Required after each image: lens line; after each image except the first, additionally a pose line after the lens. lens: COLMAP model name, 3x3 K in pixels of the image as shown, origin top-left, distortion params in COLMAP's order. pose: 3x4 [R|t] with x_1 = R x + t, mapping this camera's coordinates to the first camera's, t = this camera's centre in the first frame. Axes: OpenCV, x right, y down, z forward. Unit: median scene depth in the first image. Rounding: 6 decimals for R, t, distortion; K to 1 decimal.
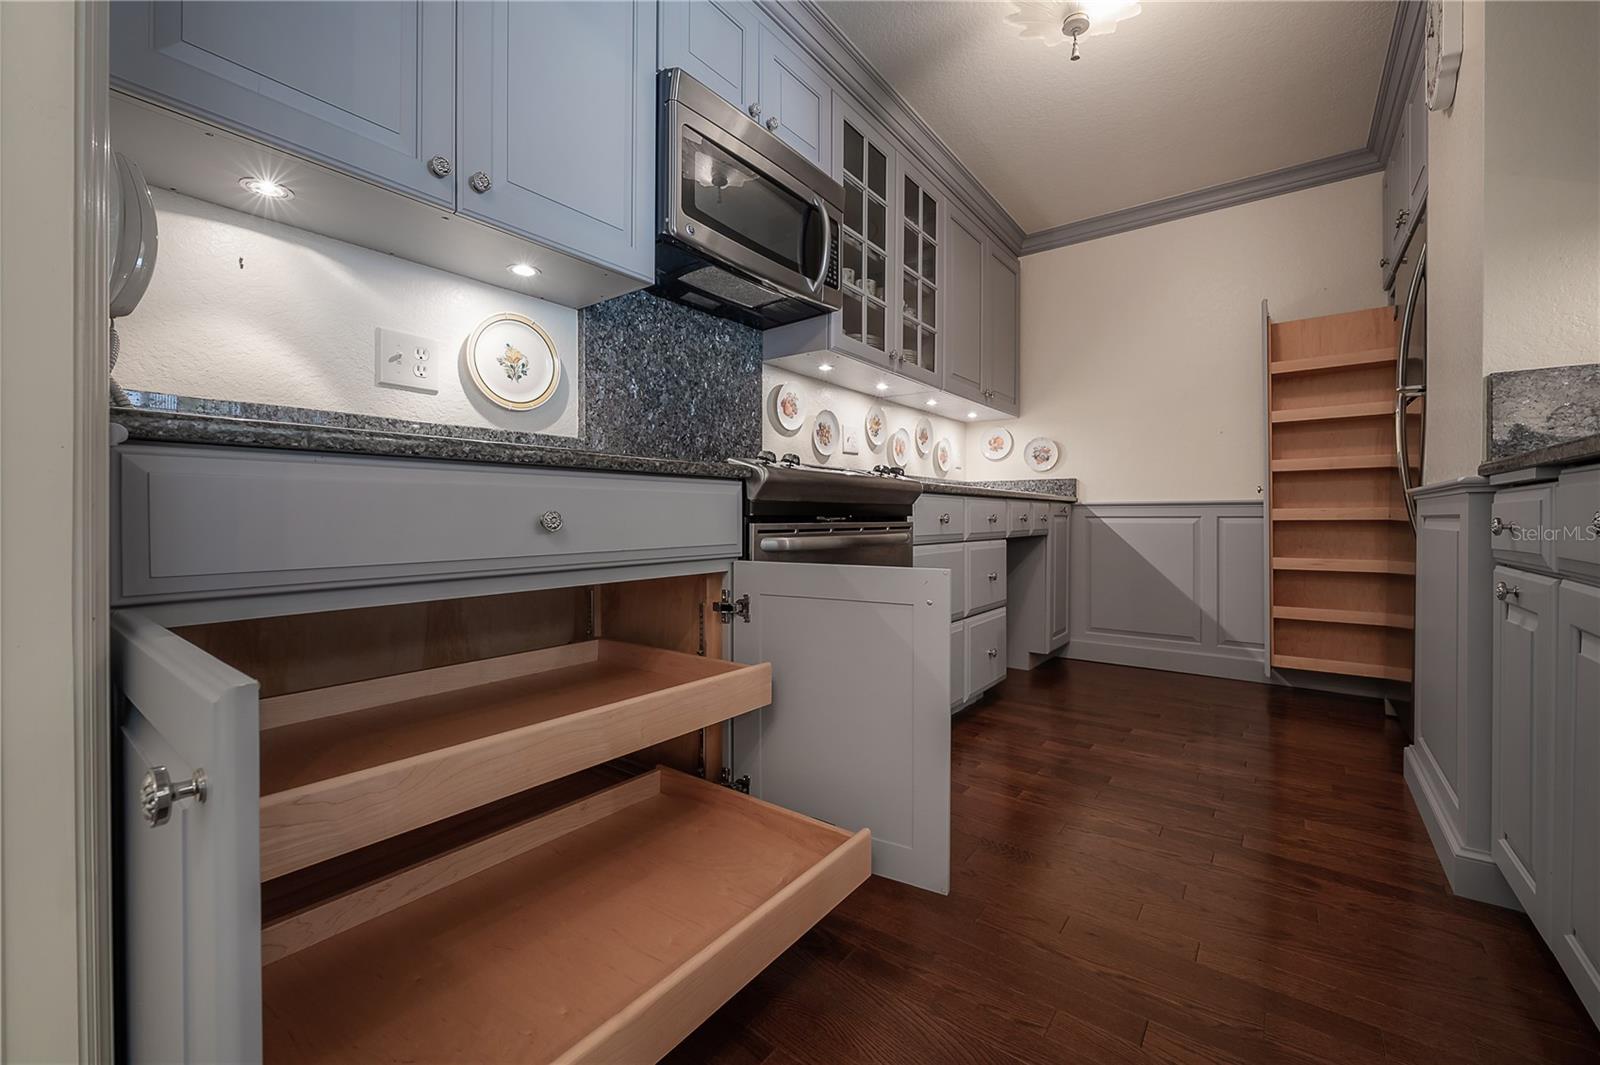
lens RADIAL K [[649.9, 0, 821.9], [0, 649.9, 517.4], [0, 0, 1]] dist [-0.001734, -0.000130]
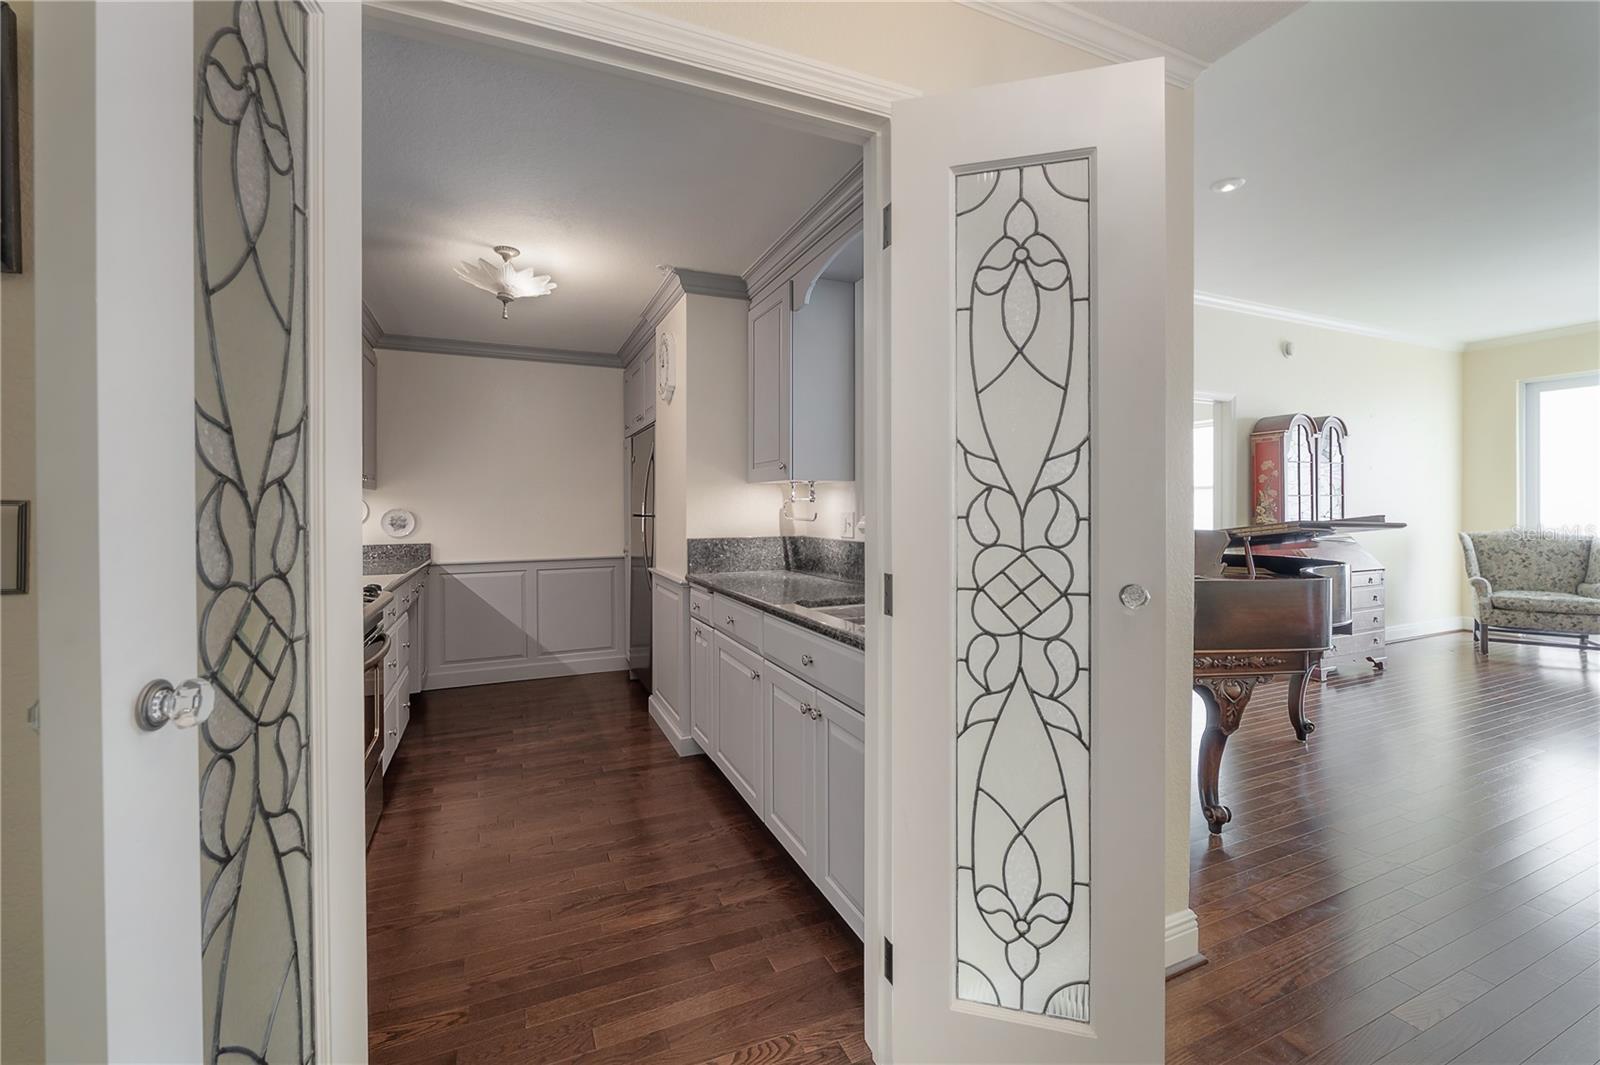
lens RADIAL K [[638.4, 0, 795.1], [0, 638.4, 508.4], [0, 0, 1]] dist [-0.002551, -0.000383]
pose [[0.492773, -0.006387, 0.870134, -0.505727], [0.004825, 0.999978, 0.004608, -0.201992], [-0.870144, 0.001928, 0.492793, -0.312562]]
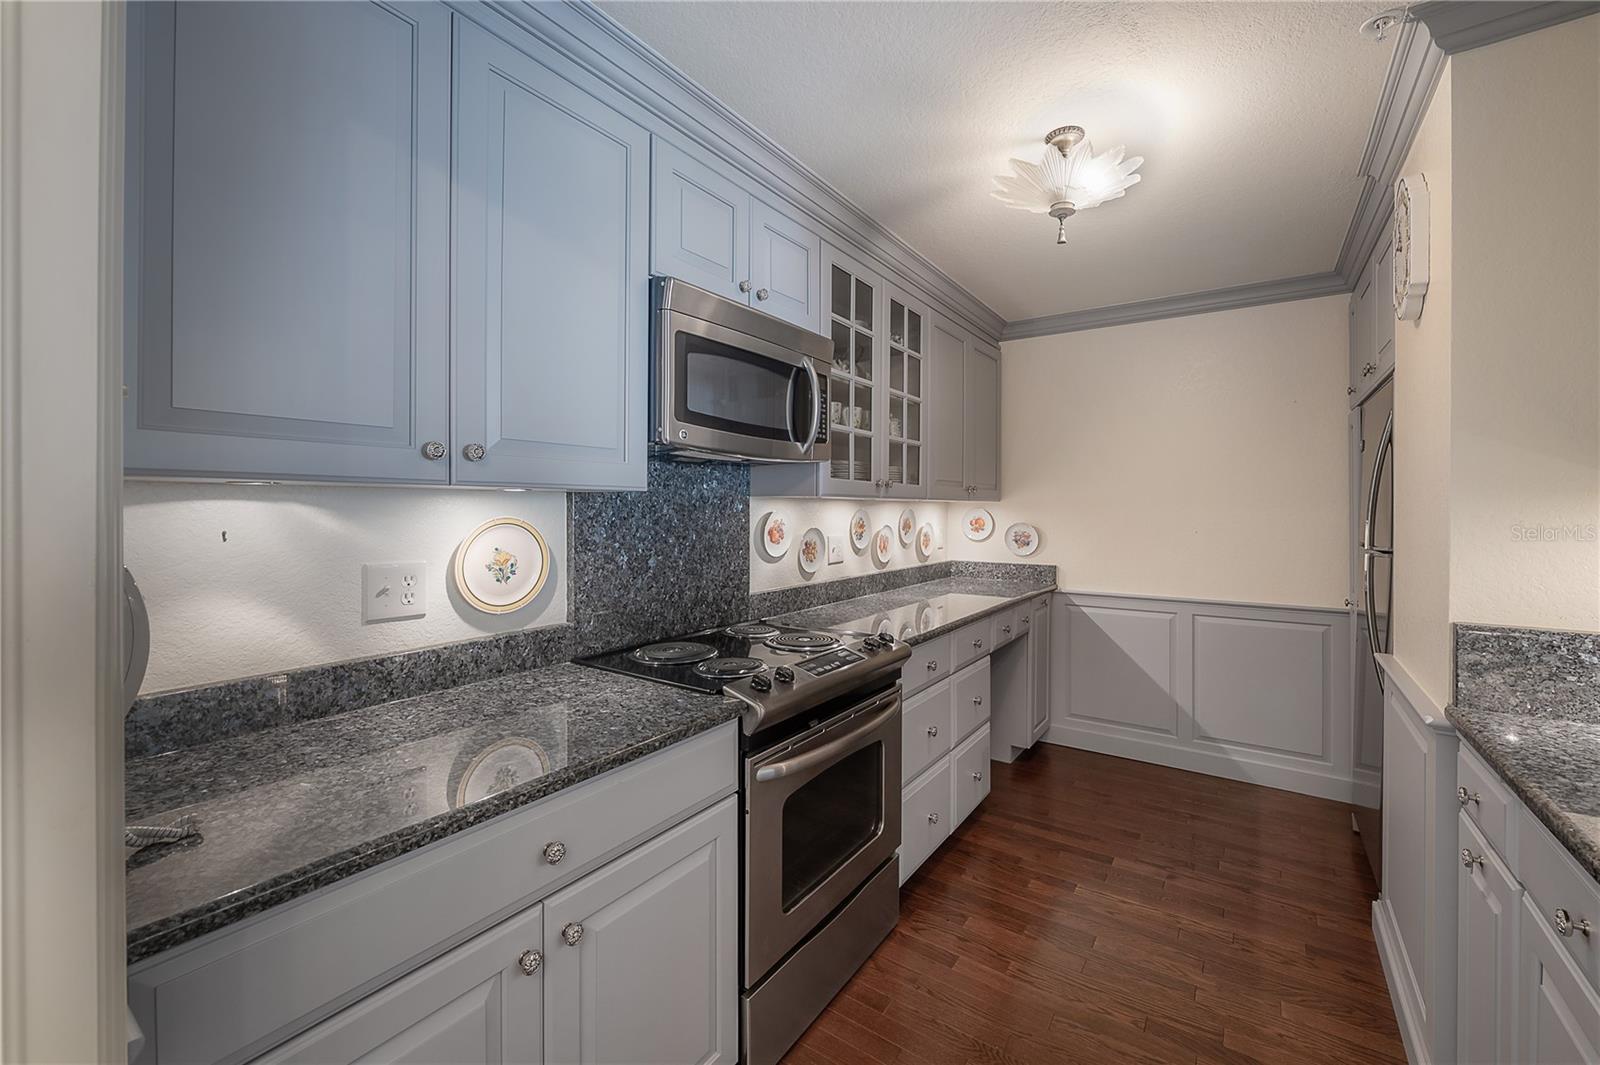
lens RADIAL K [[653.5, 0, 823.3], [0, 653.5, 505.5], [0, 0, 1]] dist [-0.002098, -0.000474]
pose [[0.999184, -0.000347, 0.040394, -0.020429], [0.000388, 0.999999, -0.001017, -0.240113], [-0.040393, 0.001031, 0.999183, -0.007279]]
